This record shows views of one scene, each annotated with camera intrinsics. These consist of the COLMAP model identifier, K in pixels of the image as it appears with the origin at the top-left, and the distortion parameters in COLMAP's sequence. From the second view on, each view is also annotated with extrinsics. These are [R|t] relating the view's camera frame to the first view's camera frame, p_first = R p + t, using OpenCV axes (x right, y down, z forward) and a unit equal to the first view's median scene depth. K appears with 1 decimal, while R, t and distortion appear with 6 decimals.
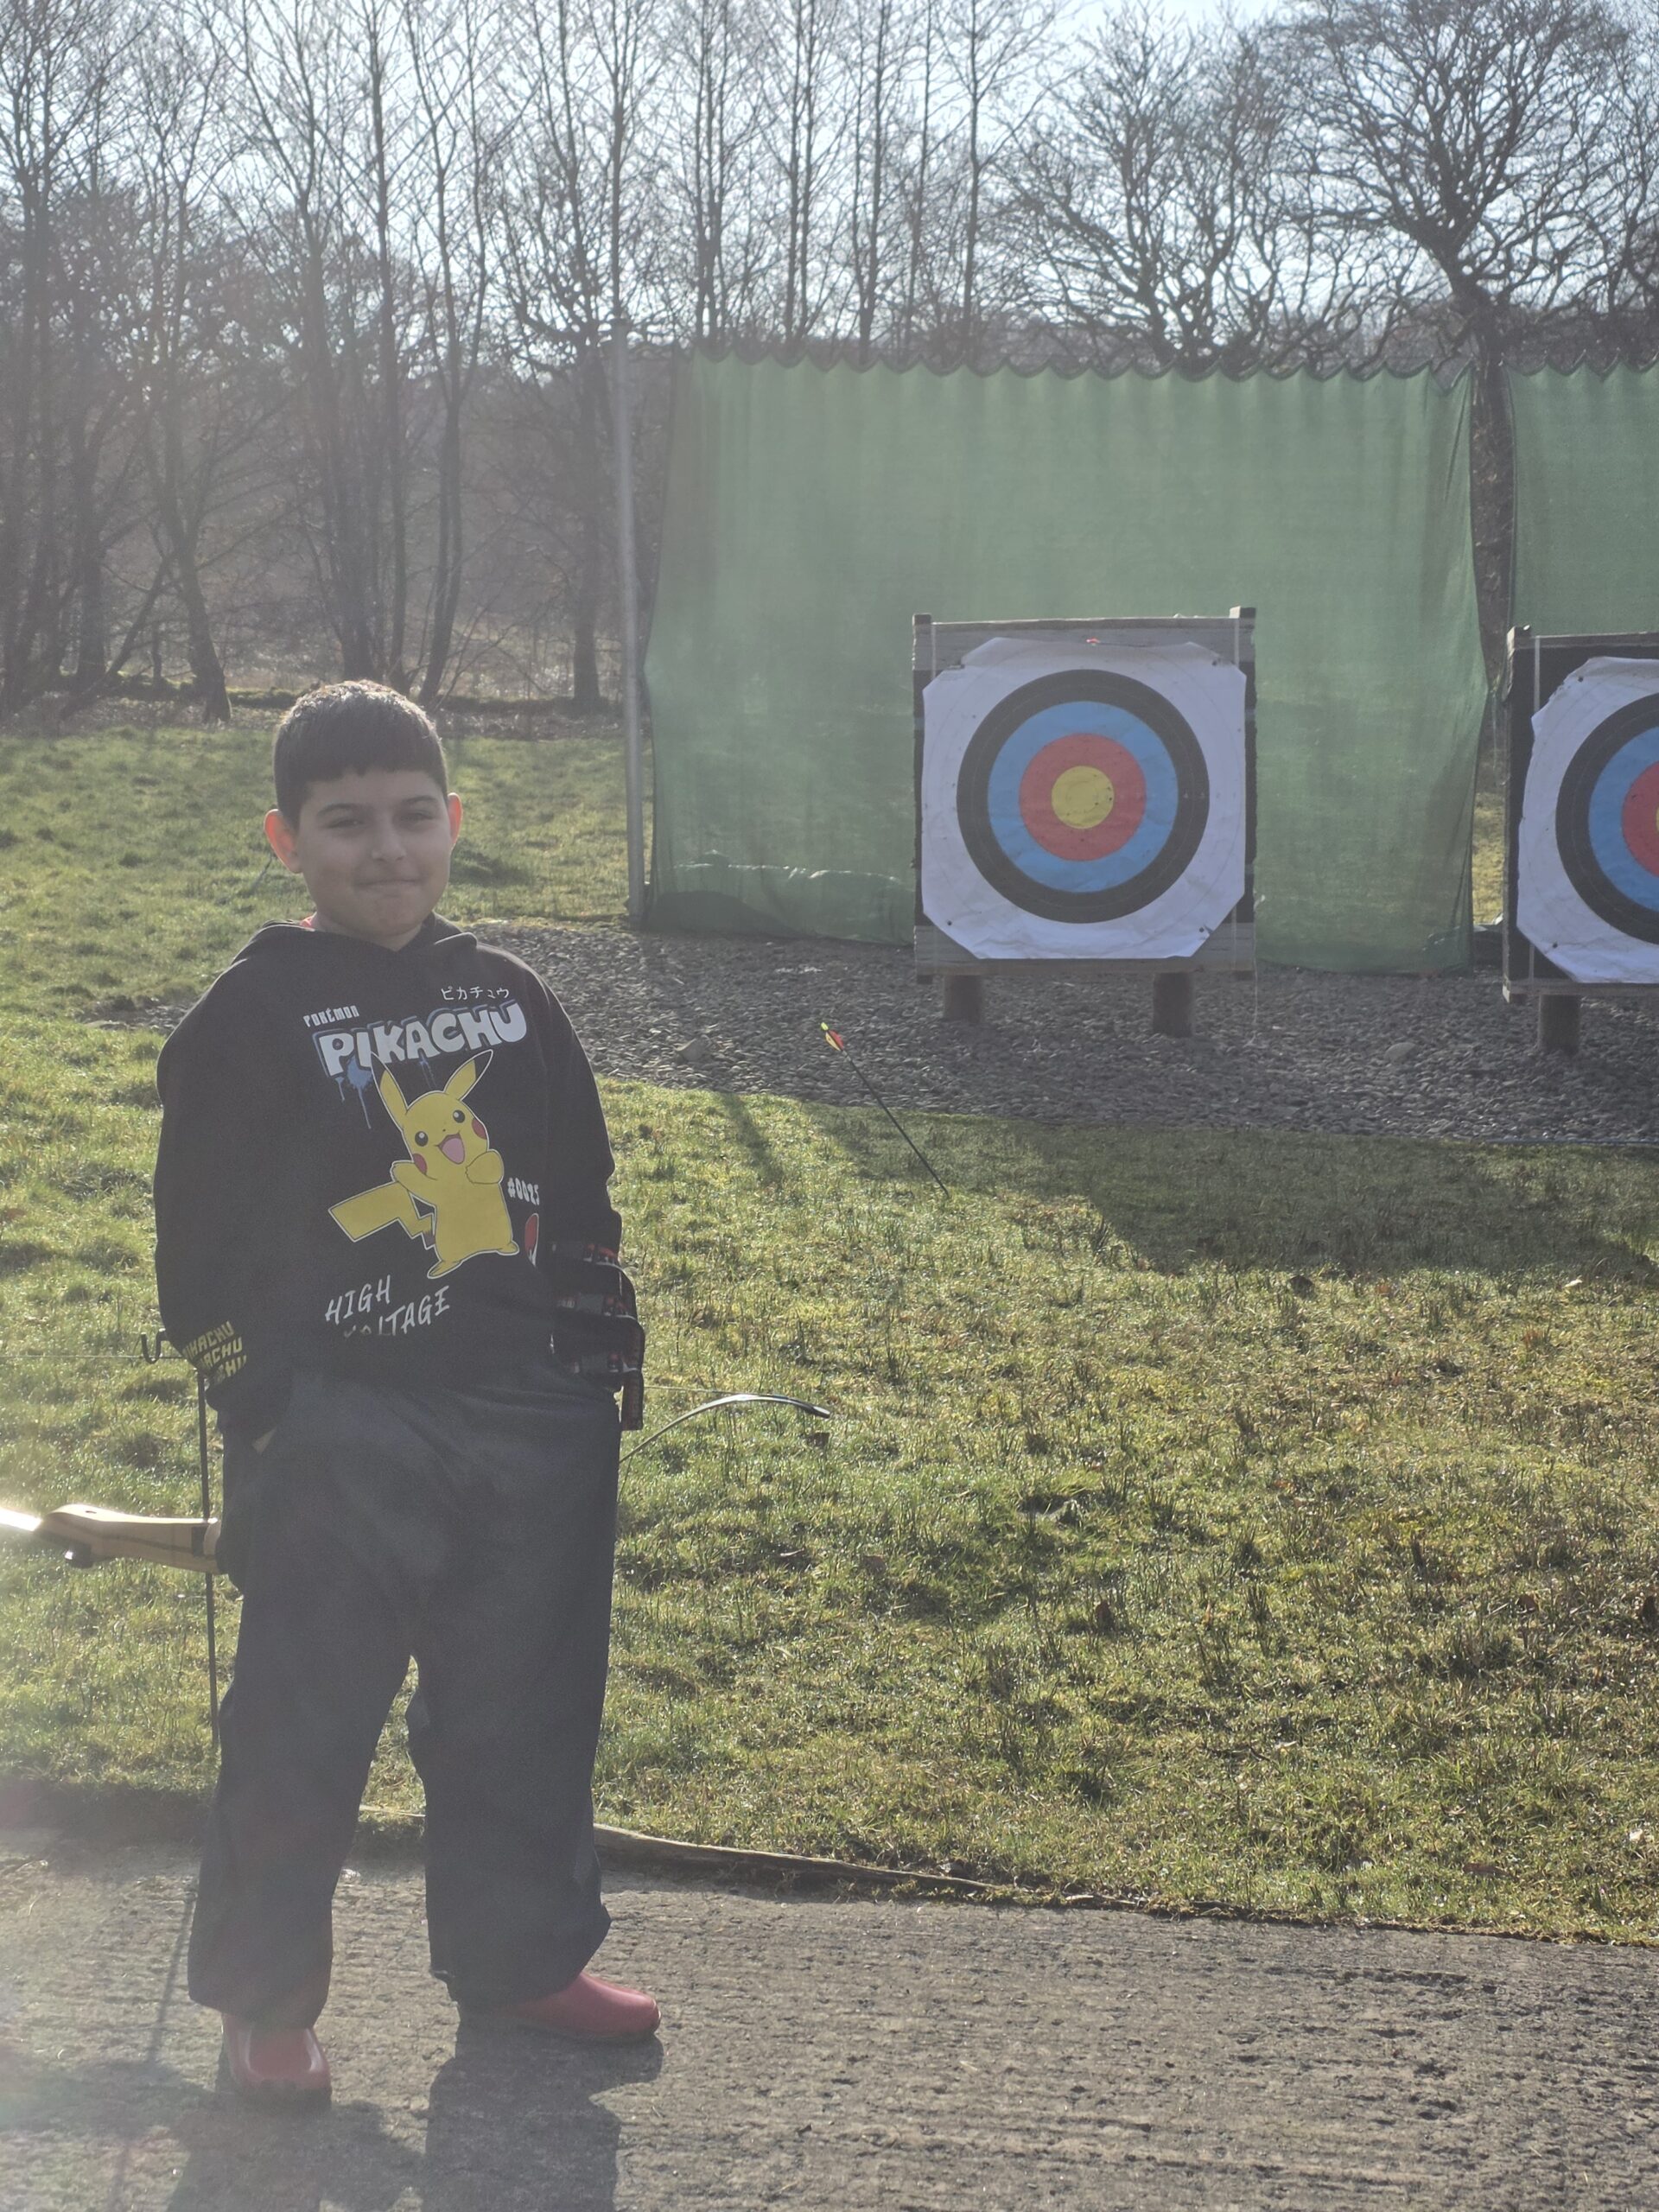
lens RADIAL K [[3106.4, 0, 795.2], [0, 3106.4, 1107.5], [0, 0, 1]] dist [0.225589, -0.731483]
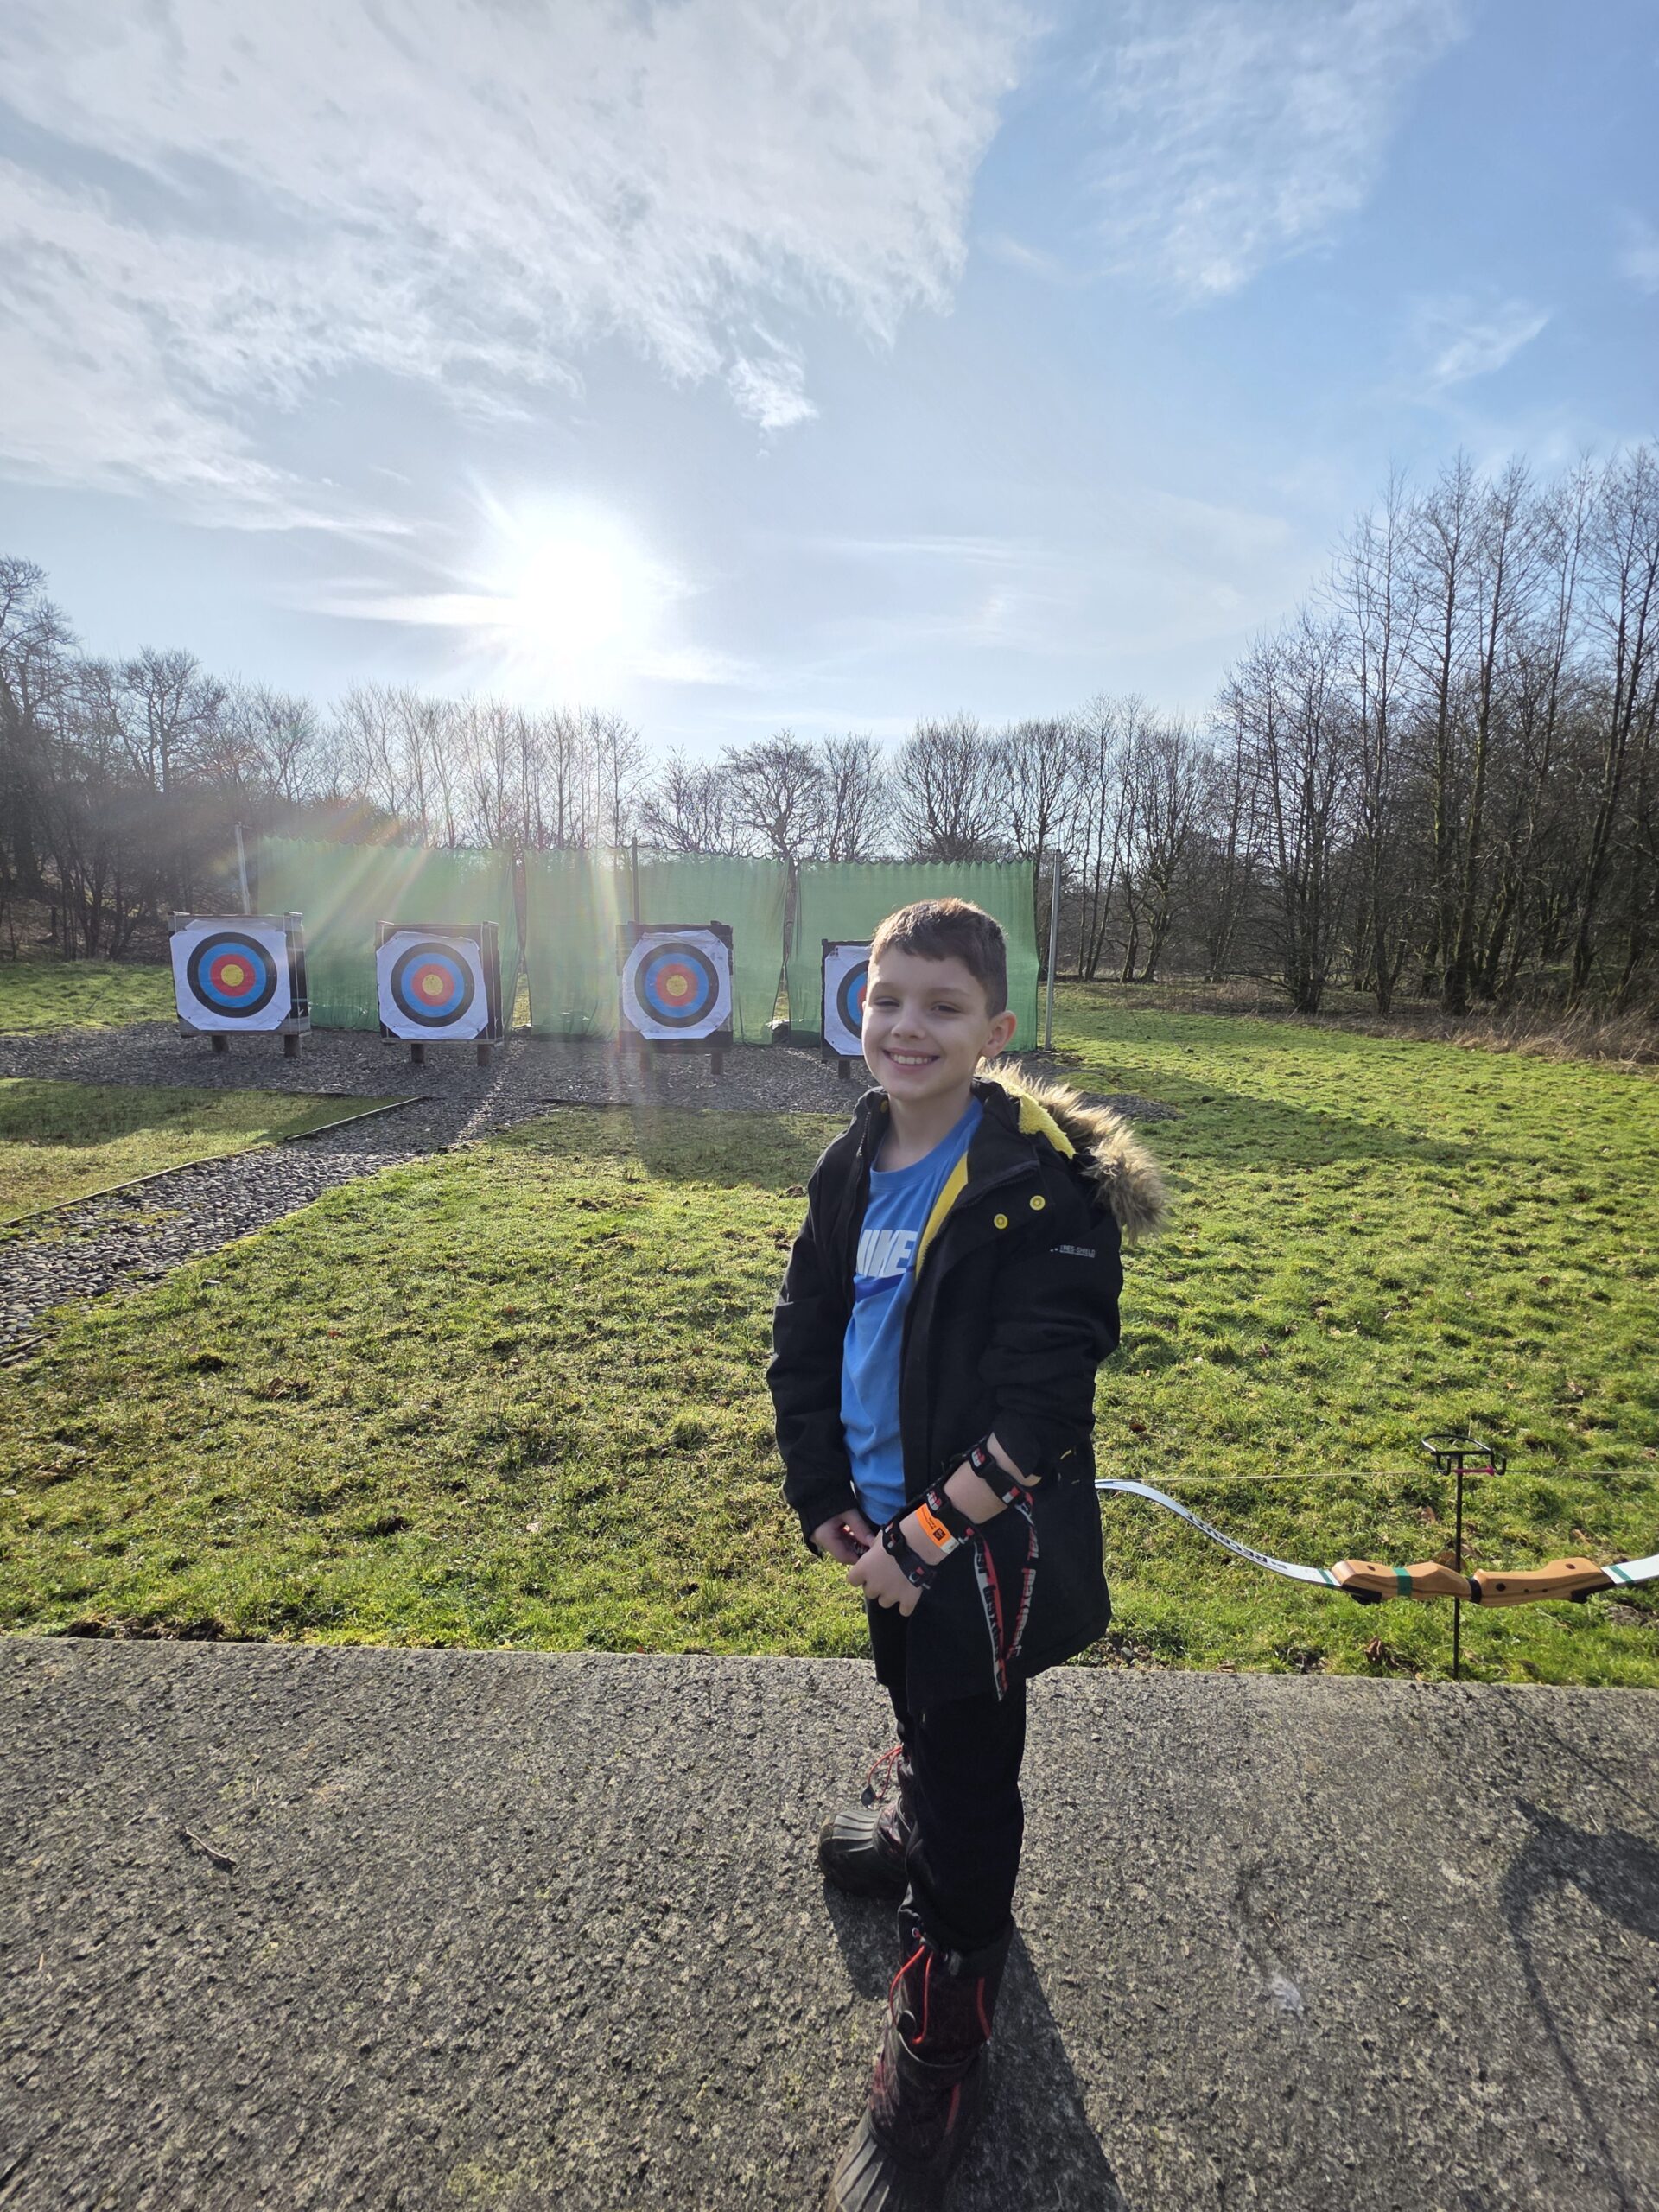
lens RADIAL K [[884.9, 0, 834.6], [0, 884.9, 1104.9], [0, 0, 1]] dist [0.001419, 0.000814]
pose [[0.991933, -0.006605, 0.126591, 0.168327], [0.003810, 0.999744, 0.022307, 0.001466], [-0.126706, -0.021645, 0.991704, 0.037216]]
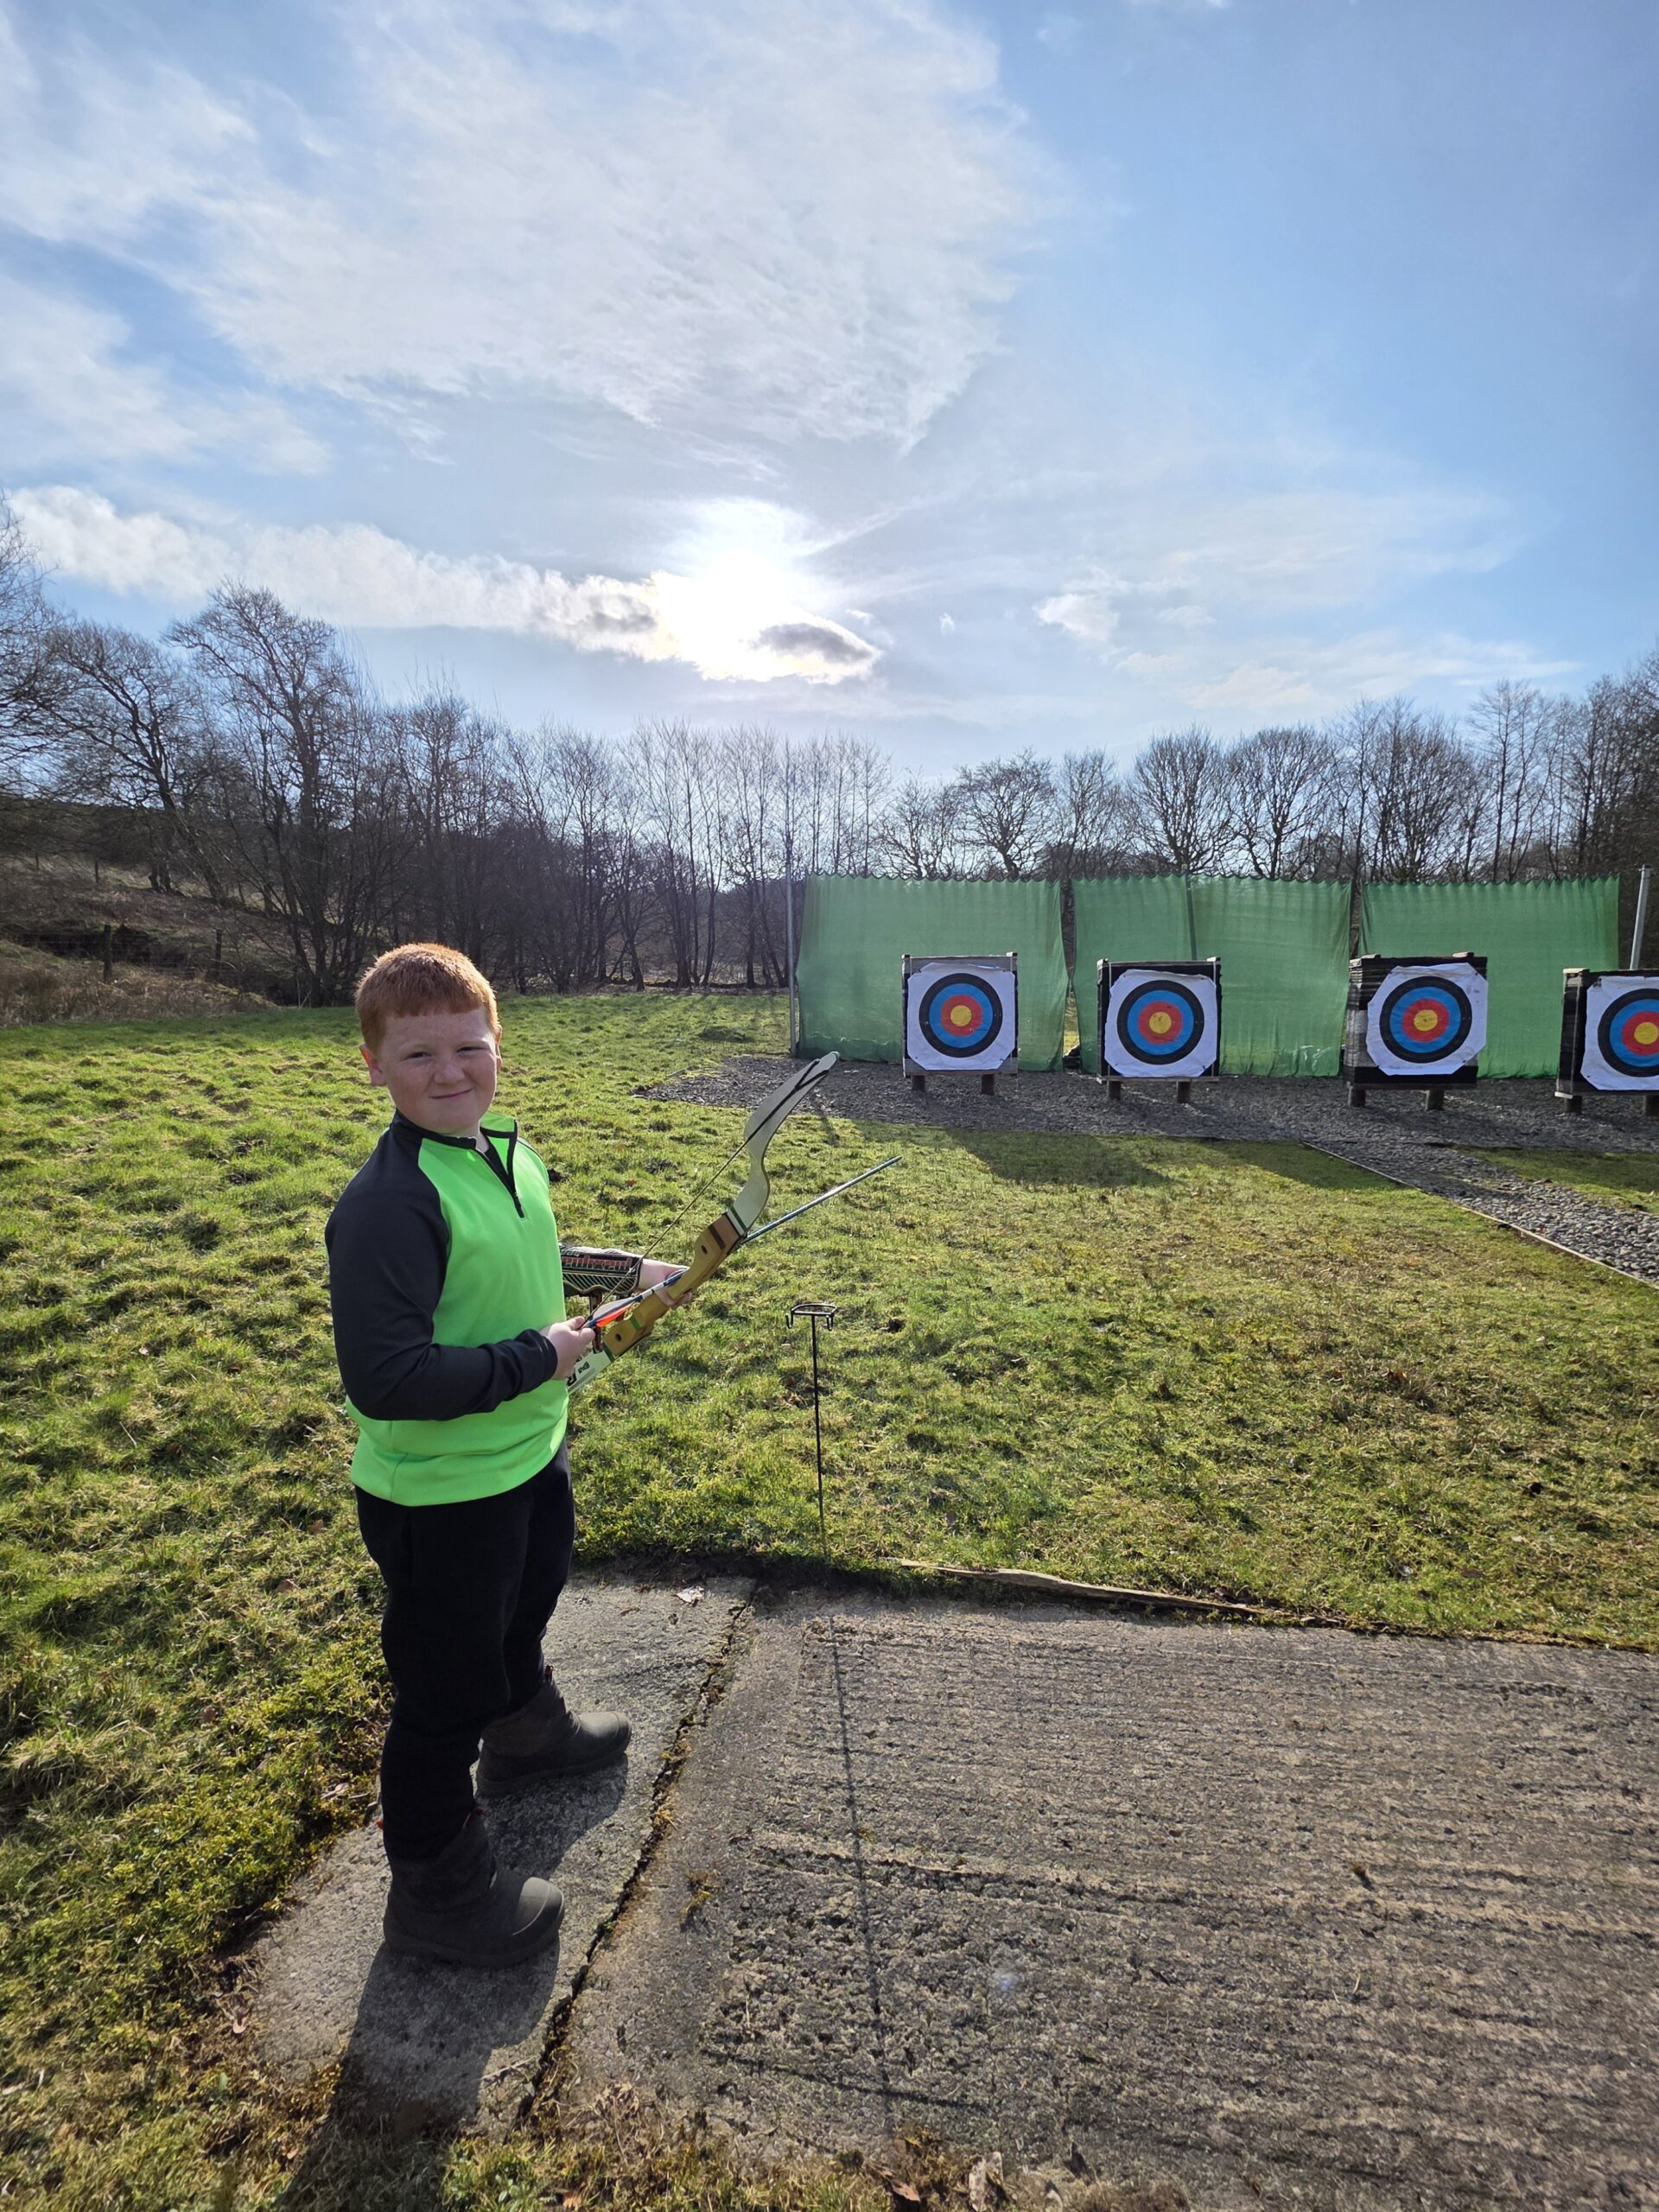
lens RADIAL K [[892.3, 0, 828.2], [0, 892.3, 1105.6], [0, 0, 1]] dist [-0.007305, 0.002914]
pose [[0.999246, -0.008781, 0.037809, -0.024494], [0.008563, 0.999946, 0.005930, -0.007059], [-0.037859, -0.005601, 0.999267, 0.055172]]
